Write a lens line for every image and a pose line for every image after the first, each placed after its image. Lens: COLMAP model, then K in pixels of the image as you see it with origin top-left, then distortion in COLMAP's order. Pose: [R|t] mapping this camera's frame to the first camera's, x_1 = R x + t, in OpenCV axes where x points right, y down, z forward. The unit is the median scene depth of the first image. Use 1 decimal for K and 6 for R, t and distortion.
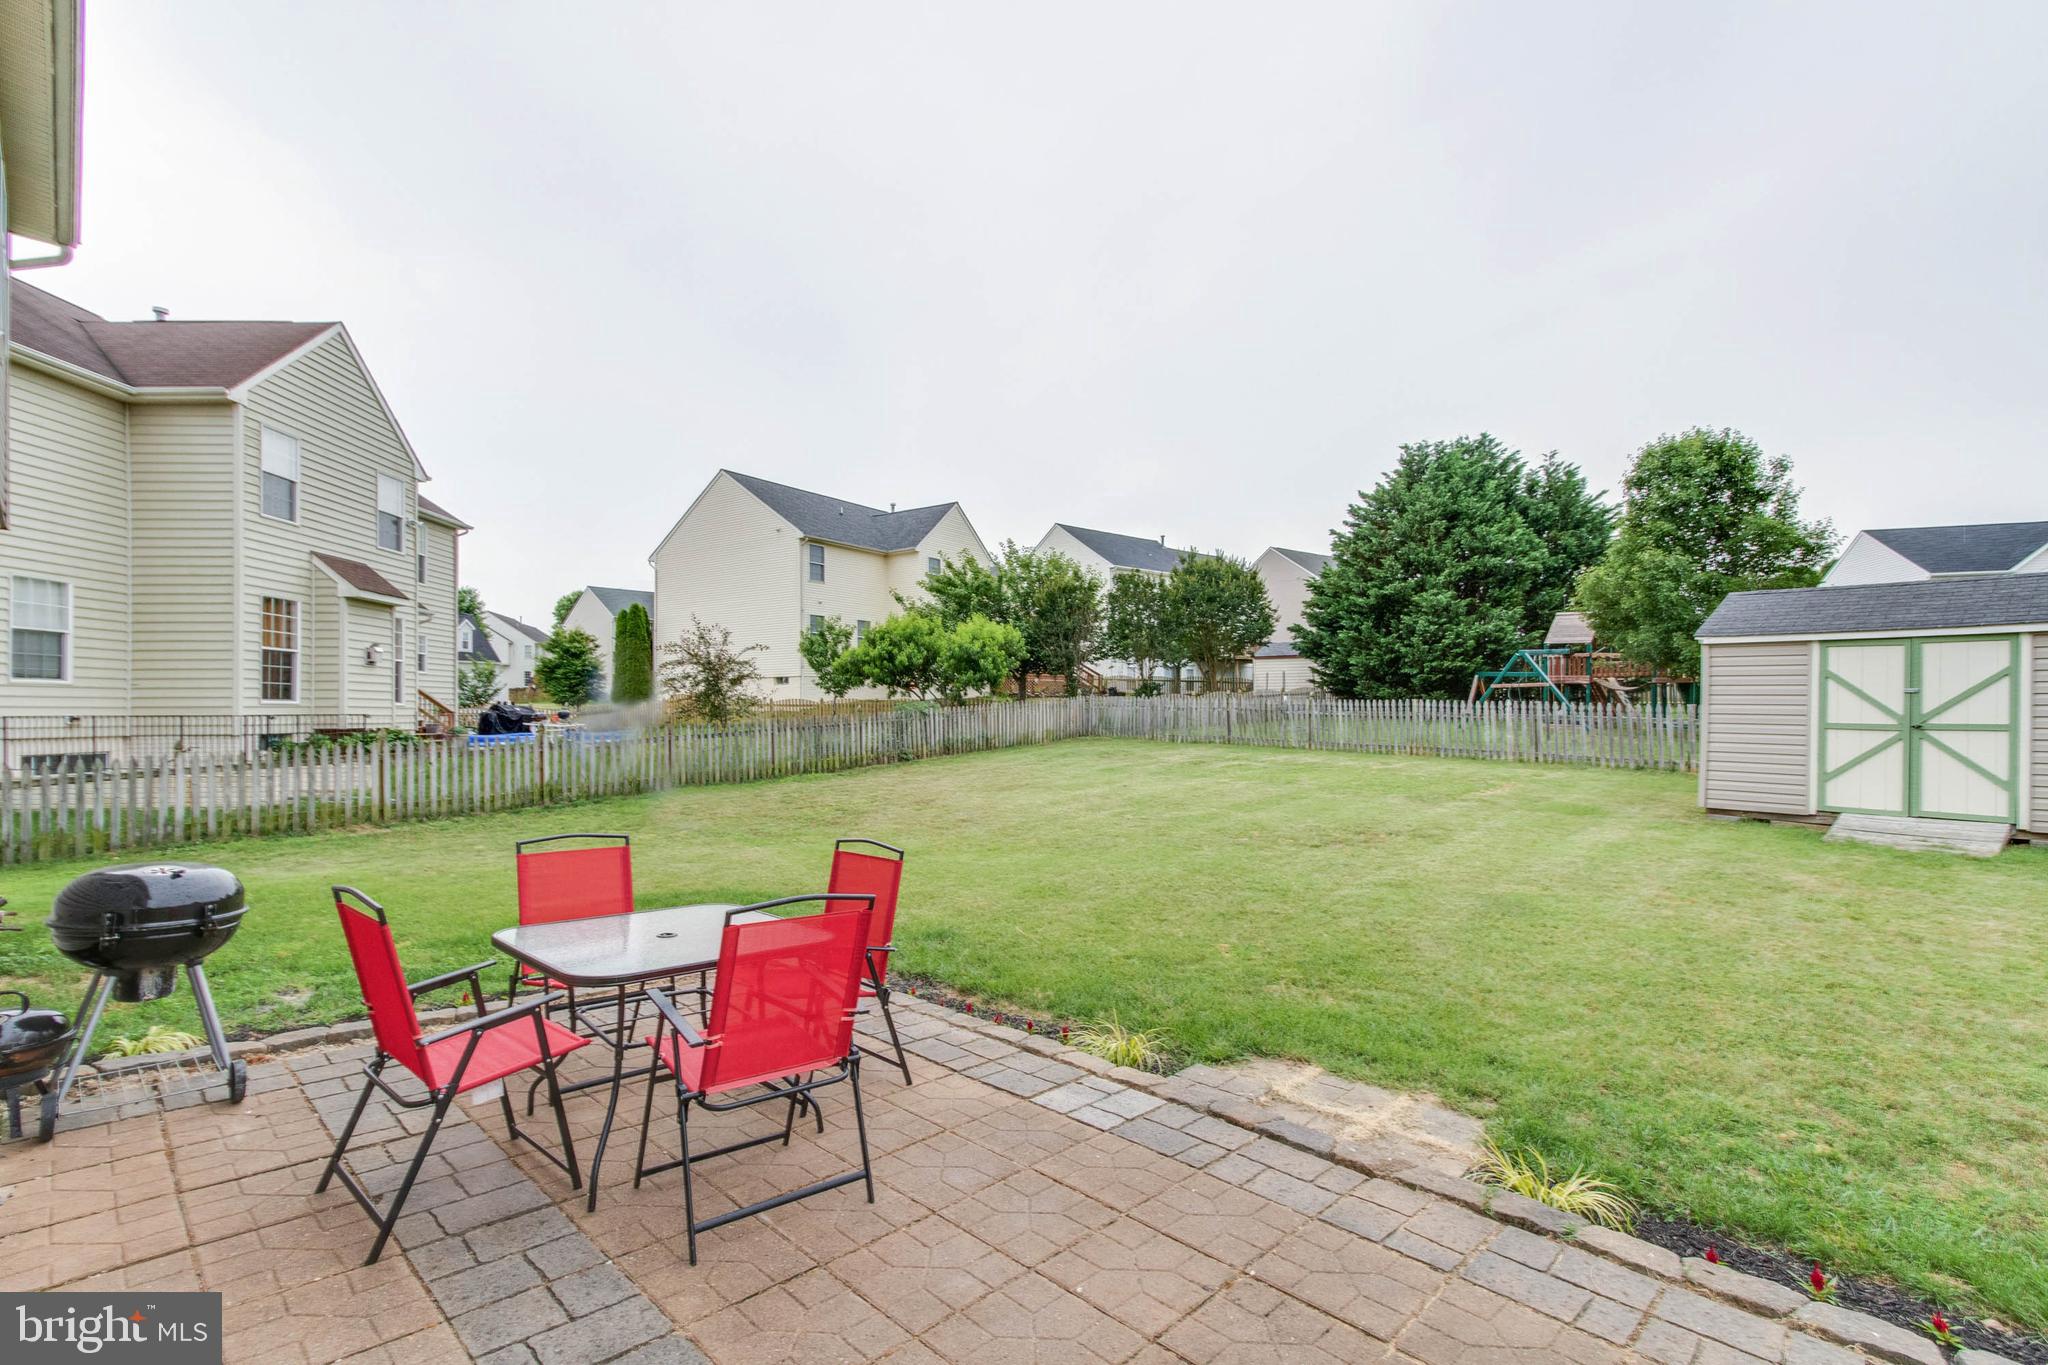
lens RADIAL K [[990.1, 0, 1037.1], [0, 990.1, 691.9], [0, 0, 1]] dist [-0.012013, 0.000354]
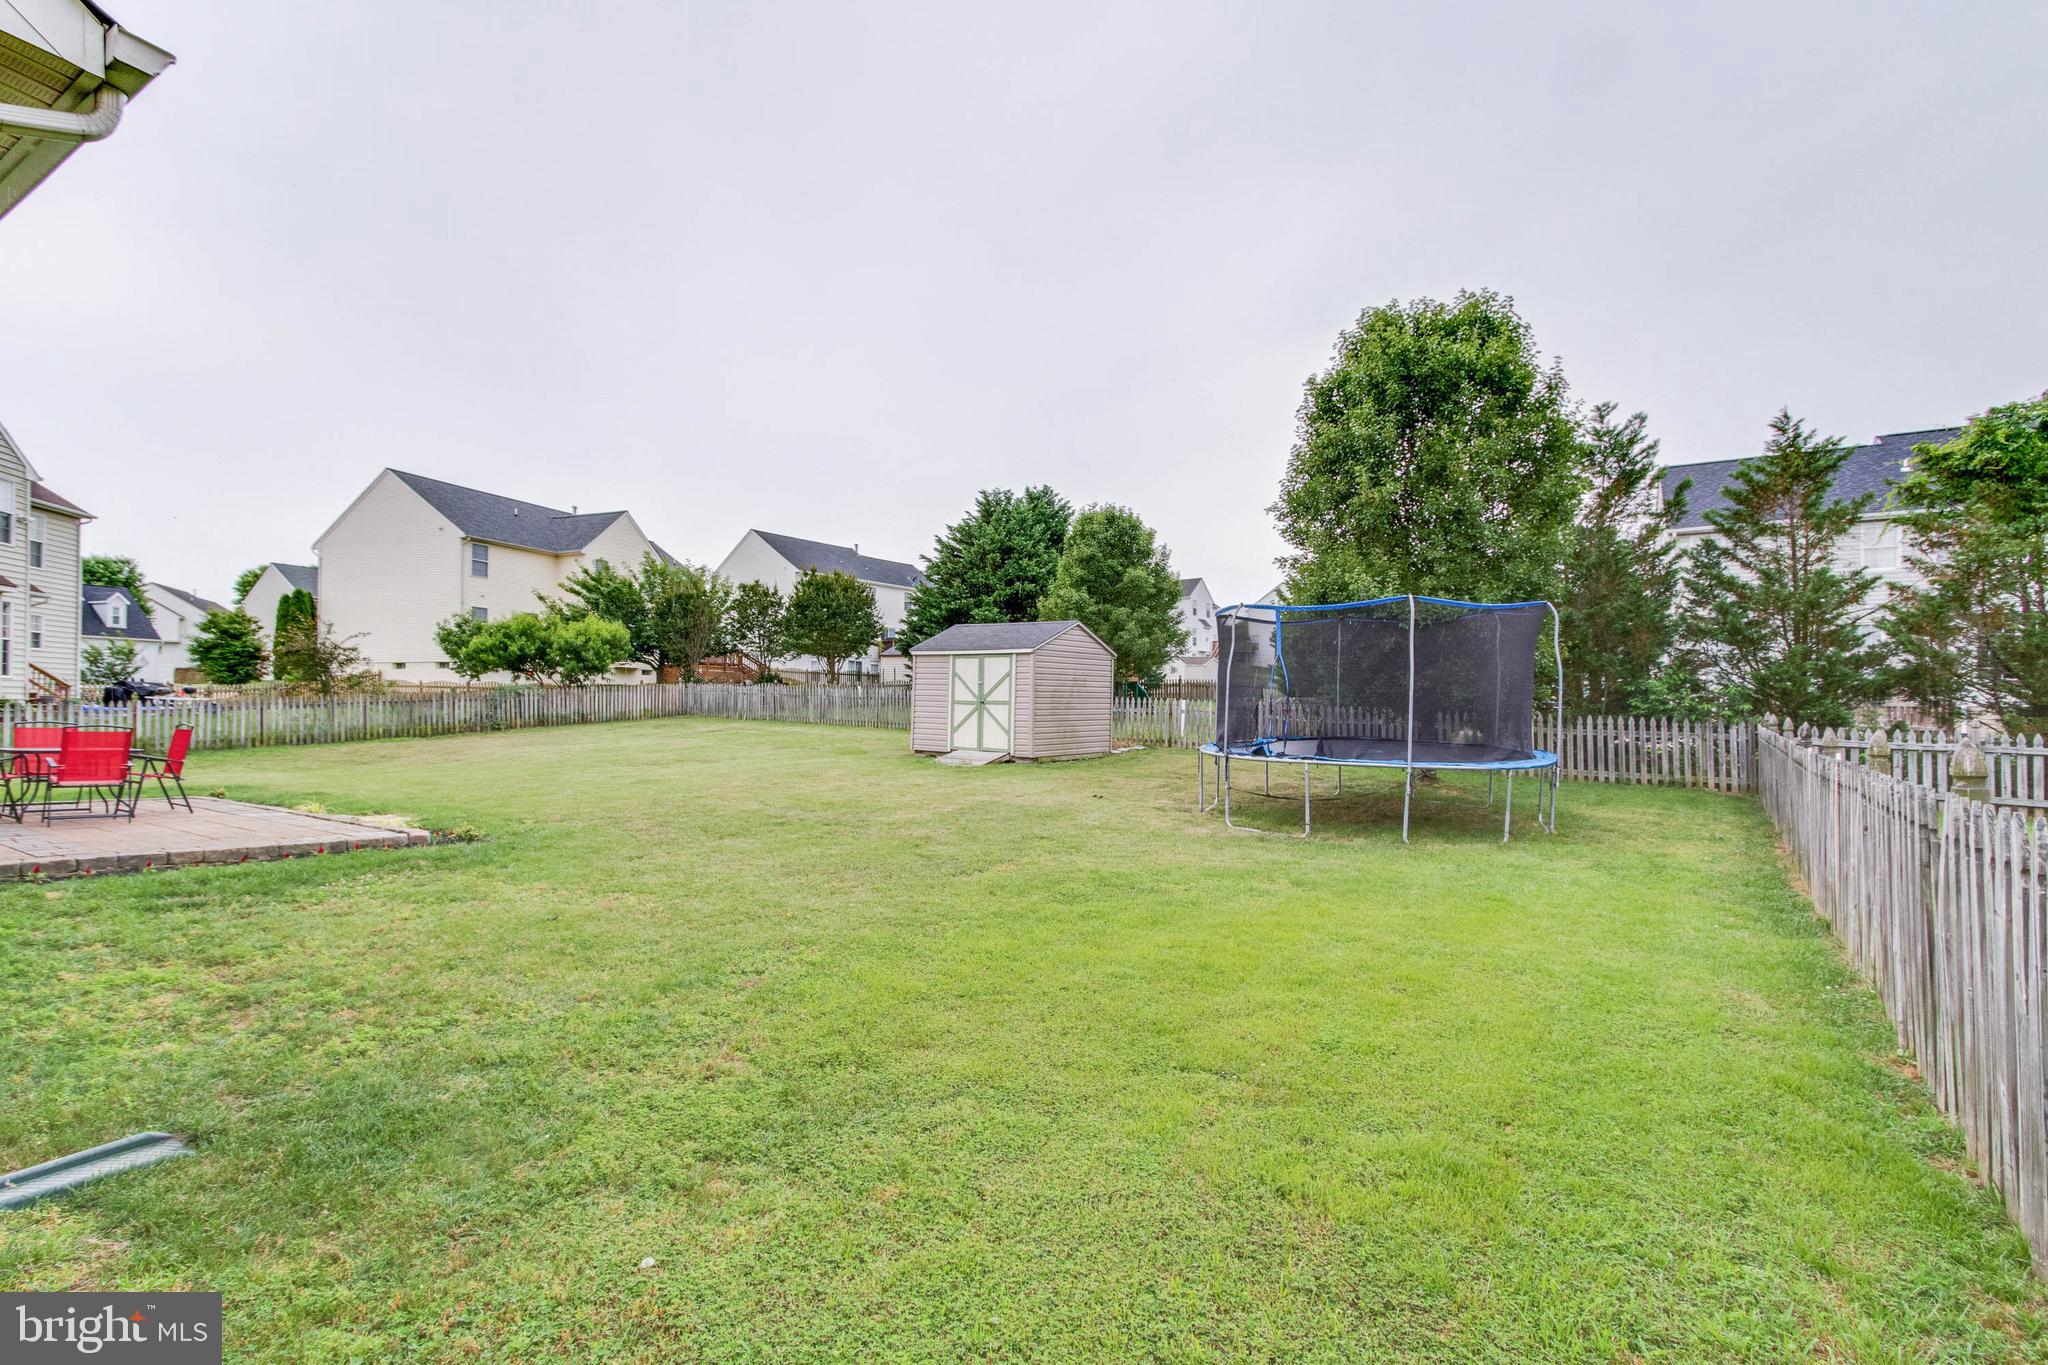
lens RADIAL K [[946.1, 0, 1020.4], [0, 946.1, 700.3], [0, 0, 1]] dist [-0.001144, 0.000995]
pose [[0.973453, 0.015432, 0.228366, 0.179962], [-0.018936, 0.999734, 0.013161, 0.002271], [-0.228102, -0.017136, 0.973486, -0.247215]]
